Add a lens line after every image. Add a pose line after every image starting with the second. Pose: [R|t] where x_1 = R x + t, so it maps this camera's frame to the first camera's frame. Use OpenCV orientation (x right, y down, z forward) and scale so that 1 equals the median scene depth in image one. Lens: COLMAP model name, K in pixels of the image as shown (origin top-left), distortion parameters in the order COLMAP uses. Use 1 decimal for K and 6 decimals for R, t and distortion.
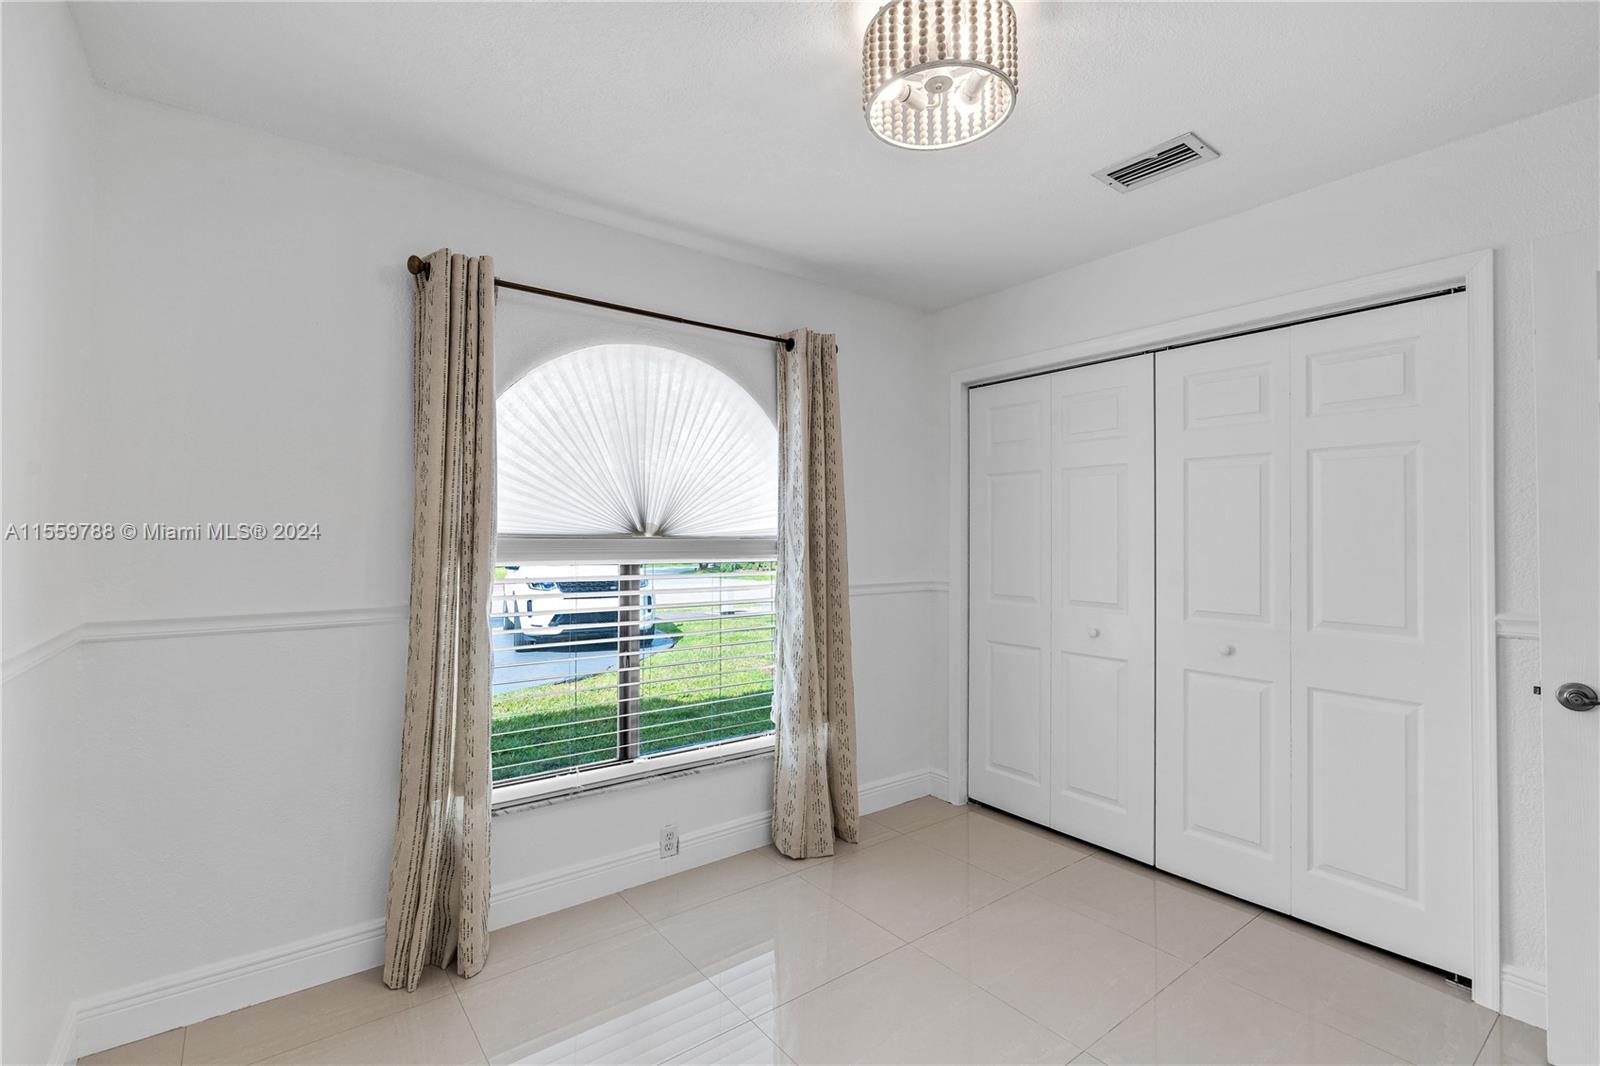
lens RADIAL K [[733.0, 0, 800.0], [0, 733.0, 533.0], [0, 0, 1]] dist [-0.002306, -0.000016]
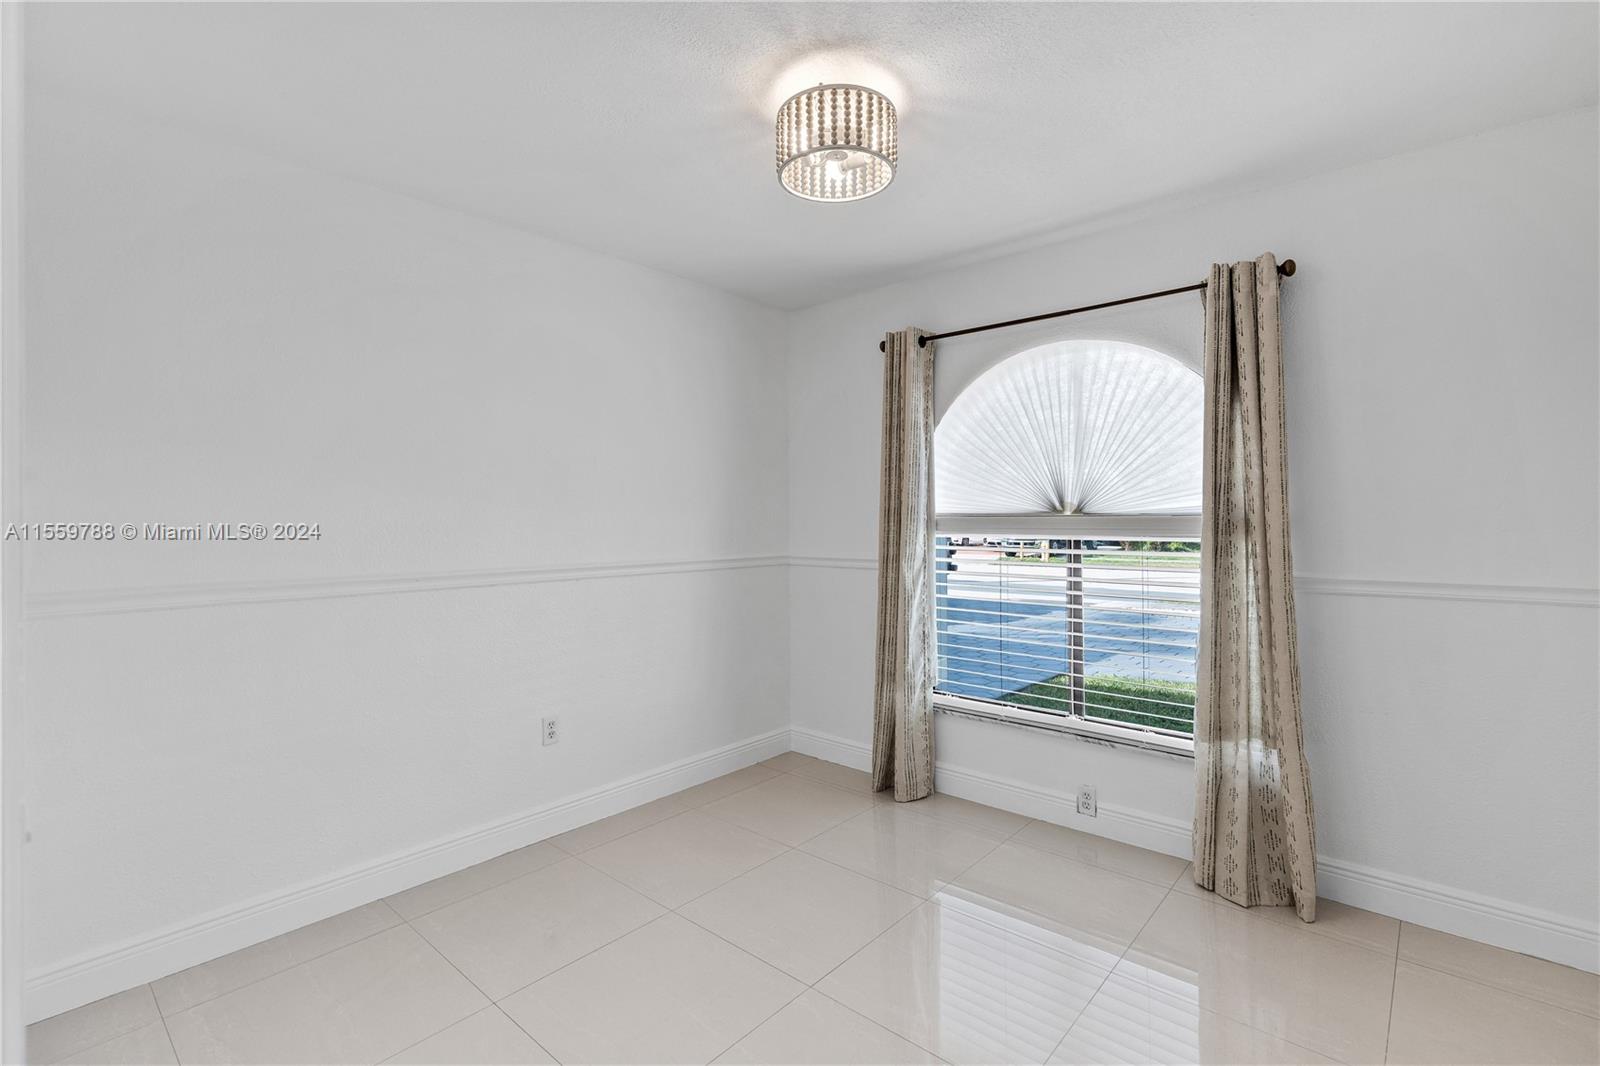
lens RADIAL K [[707.6, 0, 786.2], [0, 707.6, 524.6], [0, 0, 1]] dist [-0.014032, 0.000440]
pose [[0.199784, 0.003848, -0.979832, 0.746649], [0.006347, 0.999966, 0.005221, 0.011836], [0.979819, -0.007262, 0.199753, 0.376451]]
